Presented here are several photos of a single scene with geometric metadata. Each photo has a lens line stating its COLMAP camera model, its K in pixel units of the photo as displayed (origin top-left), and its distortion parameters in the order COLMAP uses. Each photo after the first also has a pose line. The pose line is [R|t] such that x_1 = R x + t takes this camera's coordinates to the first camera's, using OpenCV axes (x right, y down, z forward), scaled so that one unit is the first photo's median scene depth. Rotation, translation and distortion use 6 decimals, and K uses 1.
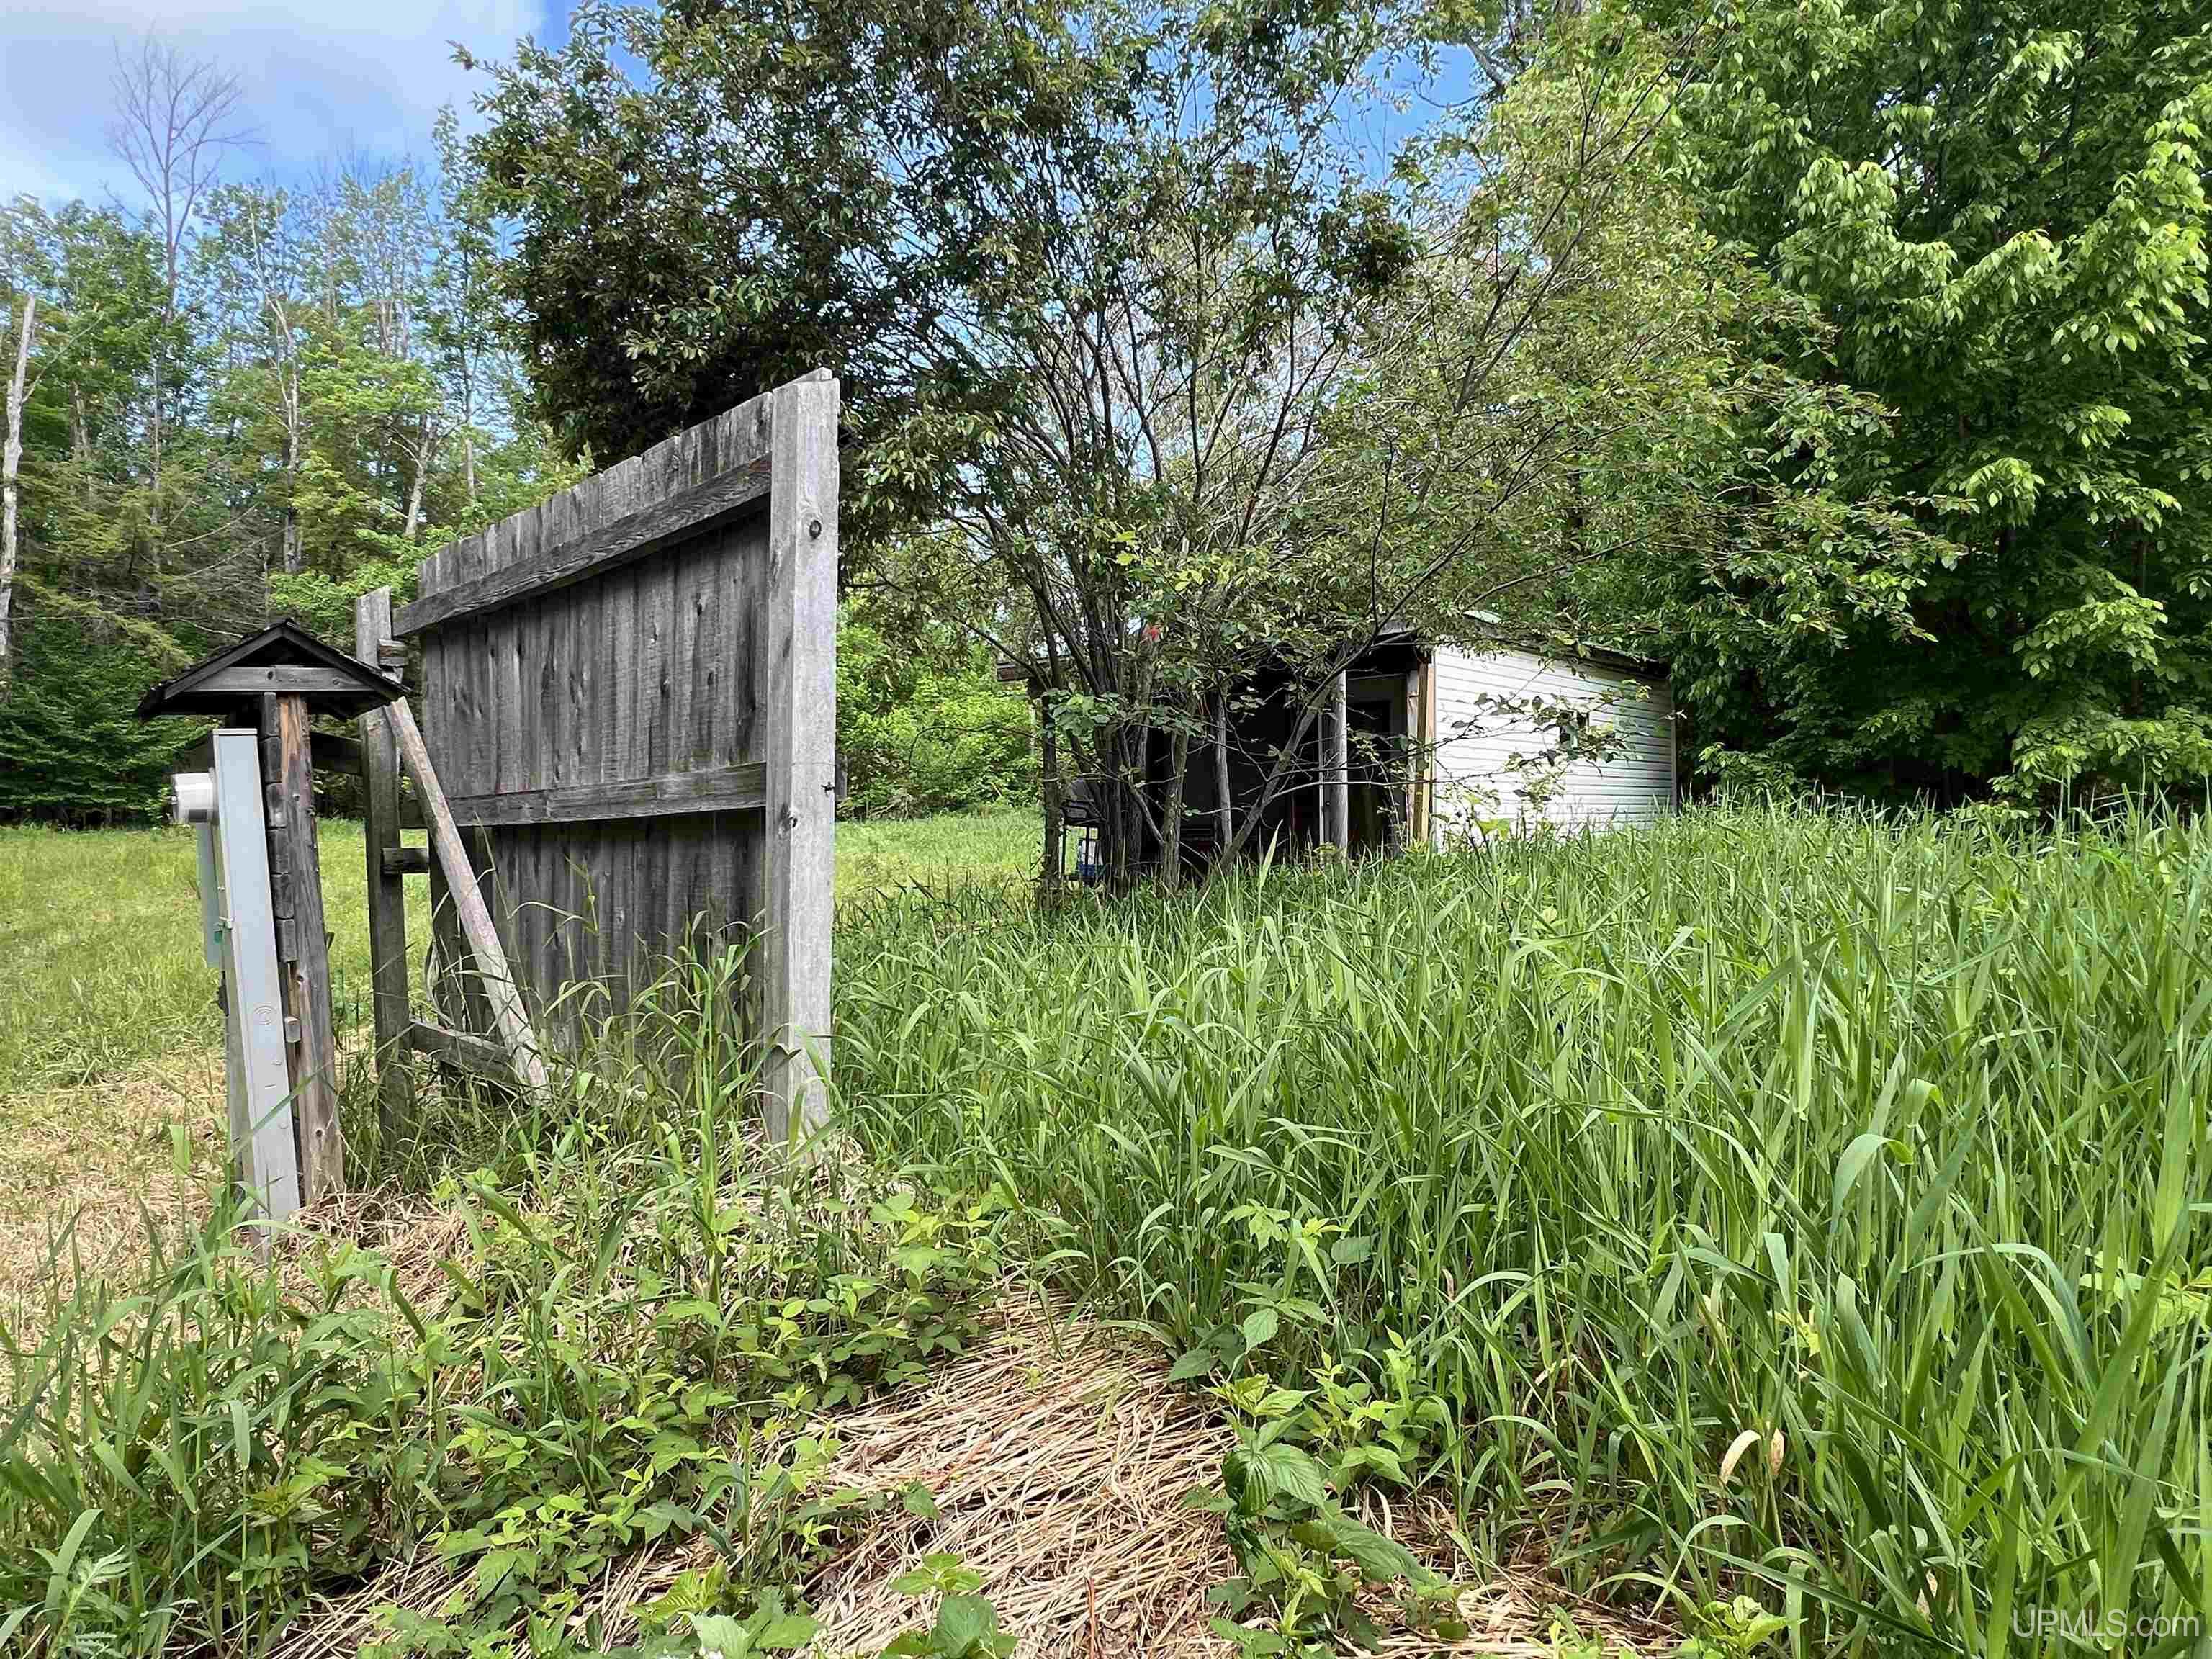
lens RADIAL K [[1211.0, 0, 1107.4], [0, 1211.0, 833.5], [0, 0, 1]] dist [-0.002724, 0.001916]
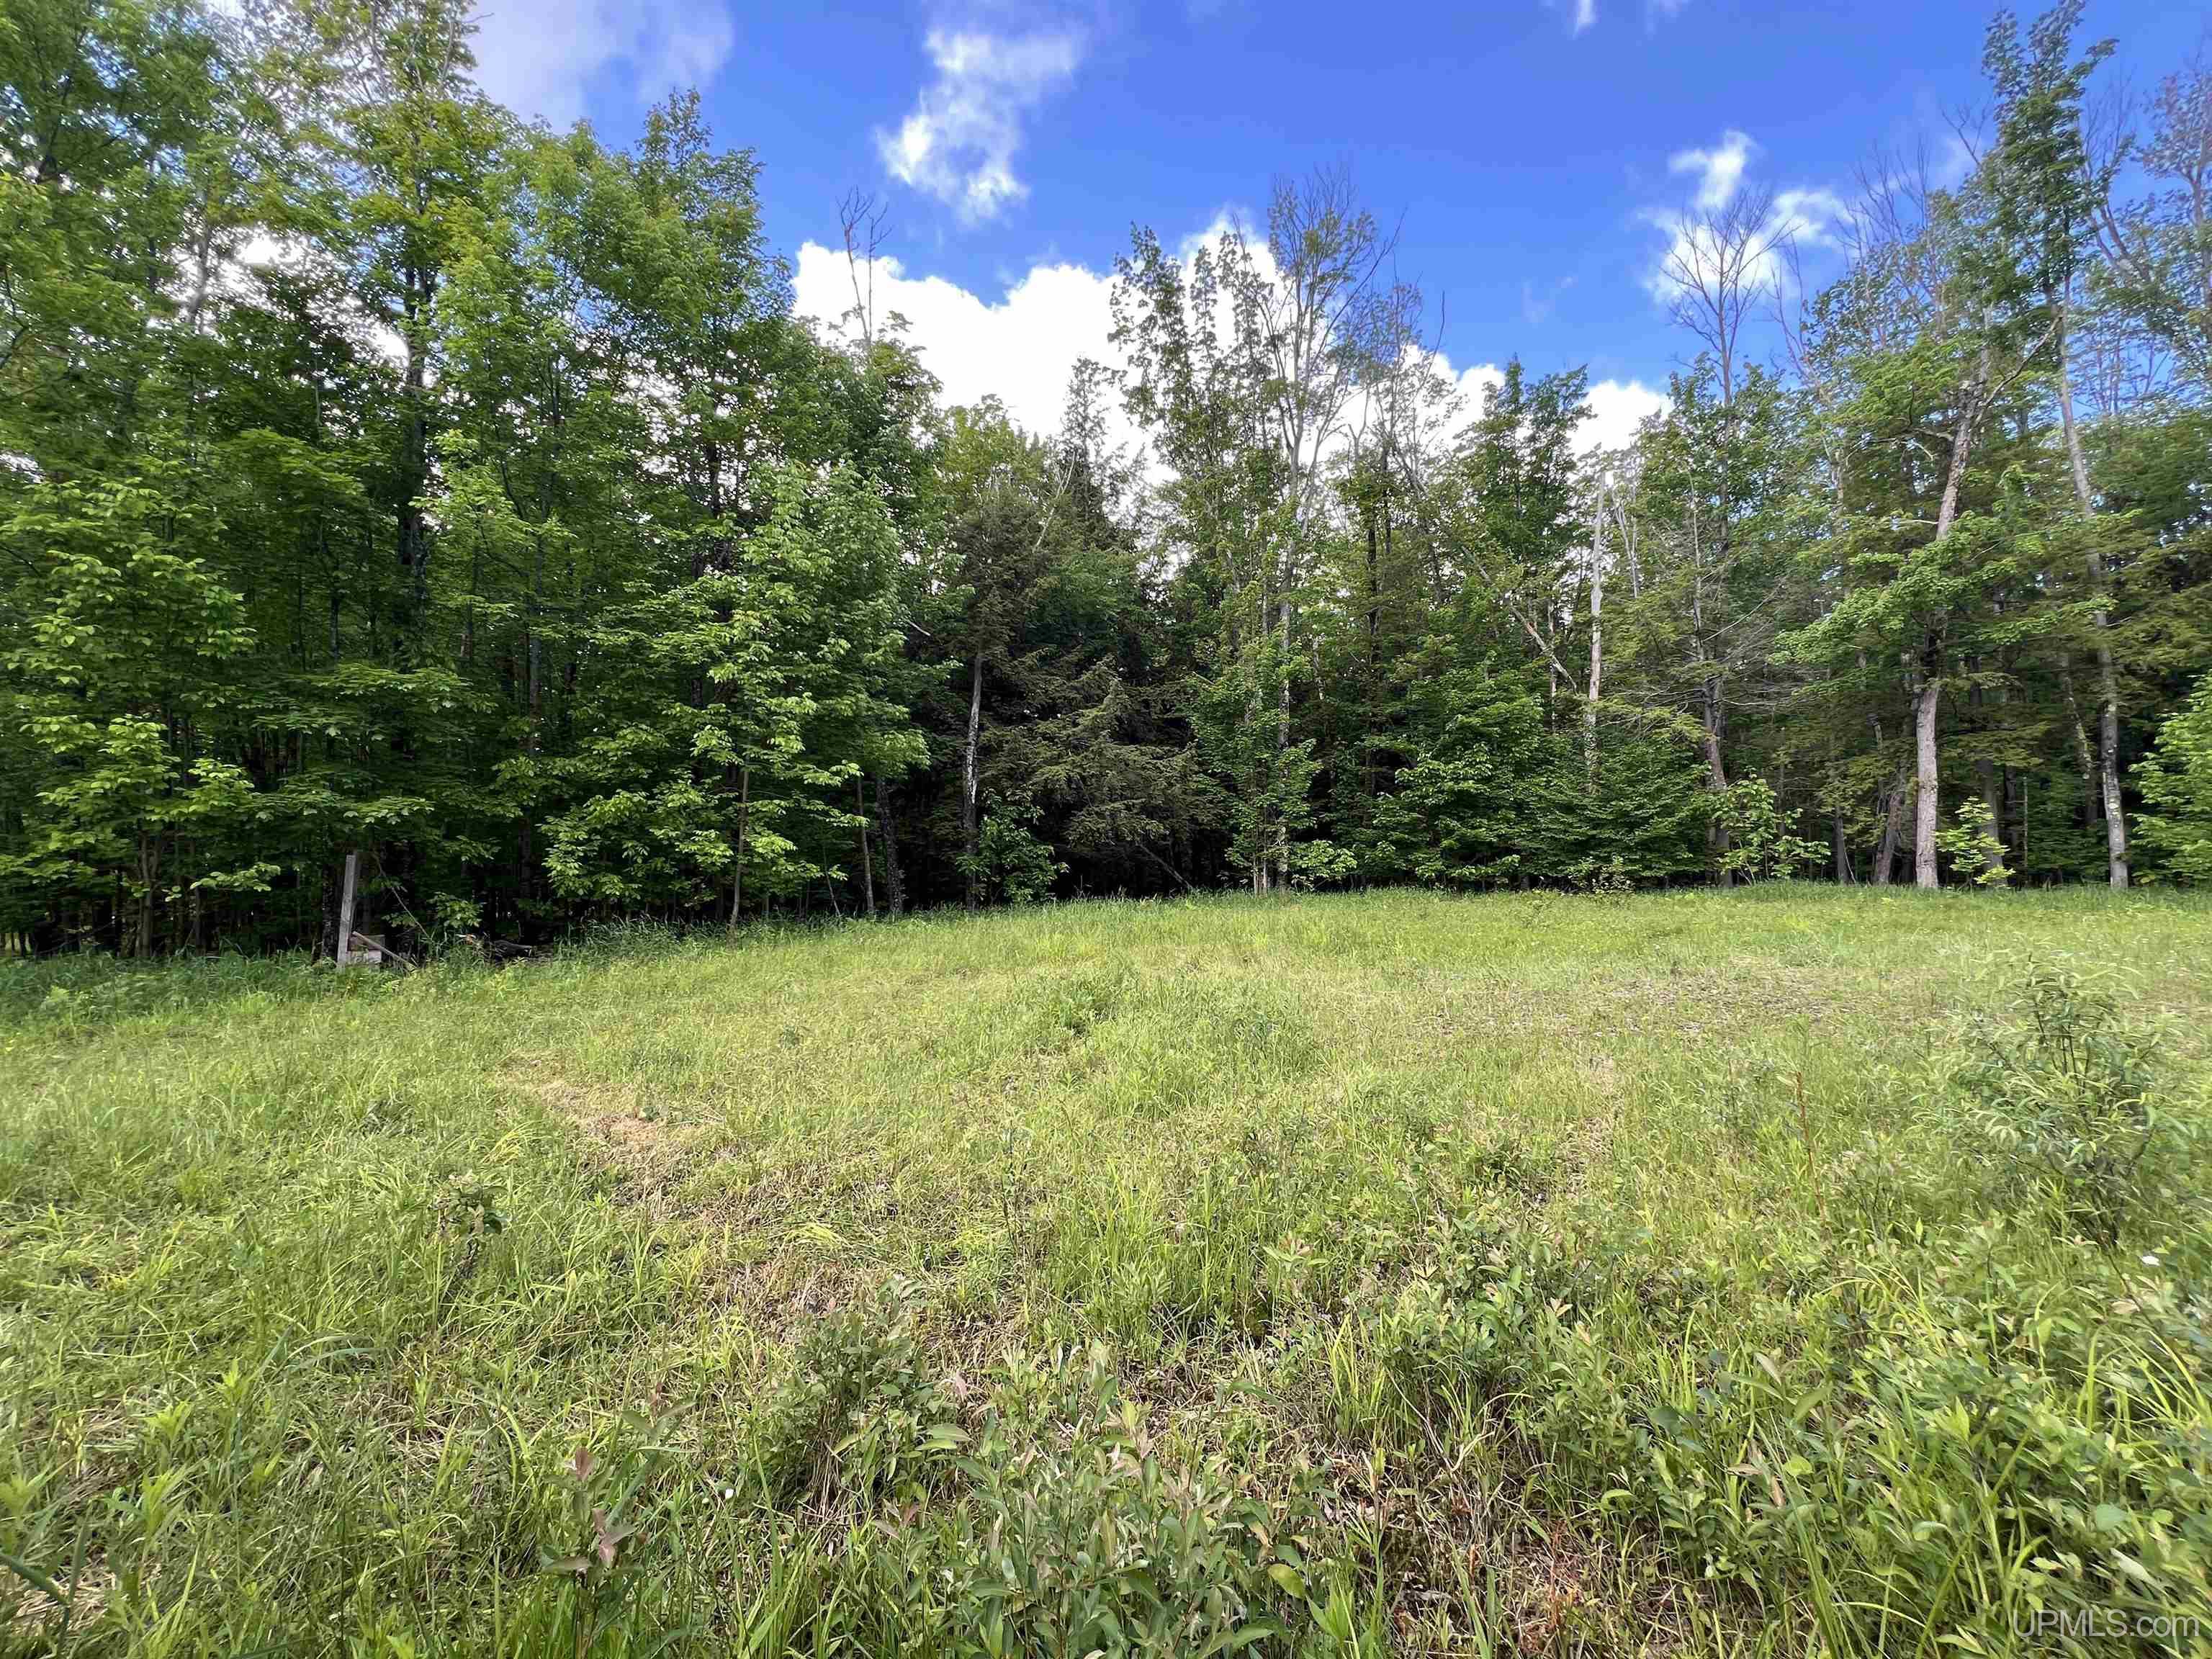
lens RADIAL K [[885.6, 0, 1104.2], [0, 885.6, 830.5], [0, 0, 1]] dist [-0.003004, 0.001048]
pose [[0.061391, -0.063124, -0.996116, -0.015535], [-0.004354, 0.997972, -0.063510, -0.006373], [0.998104, 0.008236, 0.060992, 0.357436]]
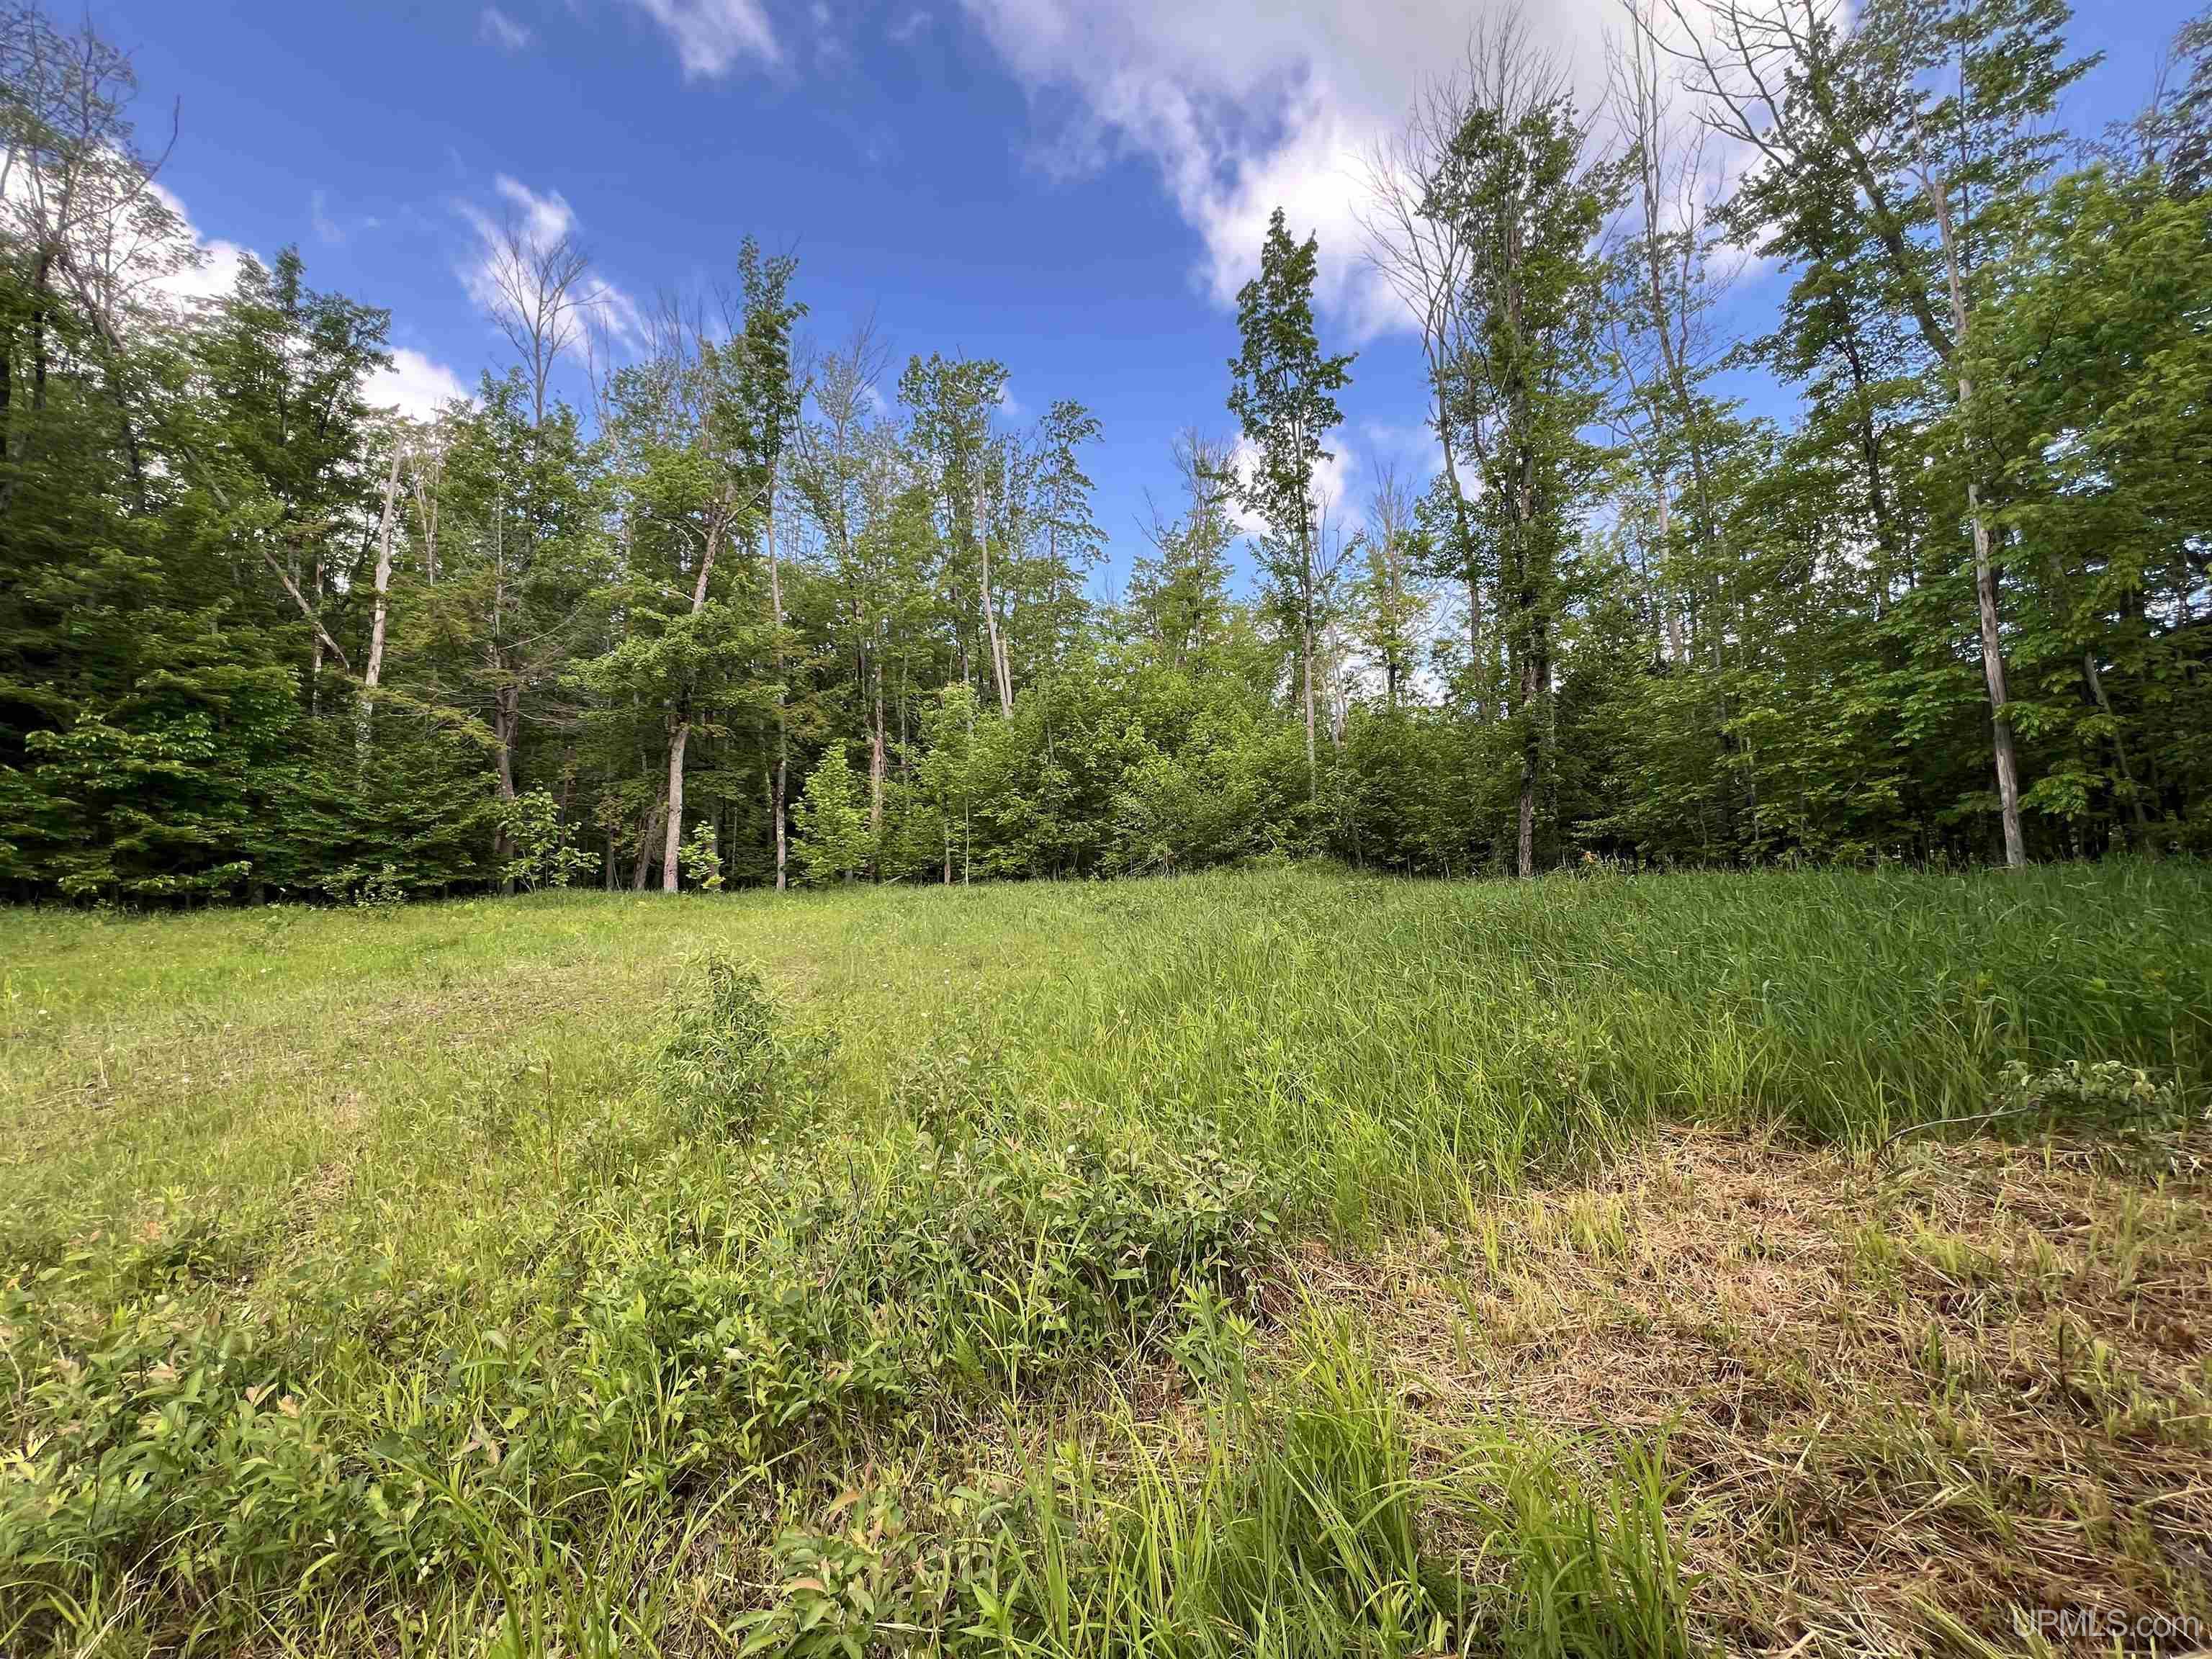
lens RADIAL K [[885.6, 0, 1112.8], [0, 885.6, 827.0], [0, 0, 1]] dist [-0.003004, 0.001048]
pose [[0.955270, -0.040104, -0.293003, -0.013344], [0.021842, 0.997624, -0.065336, -0.006270], [0.294927, 0.056014, 0.953877, 0.356692]]
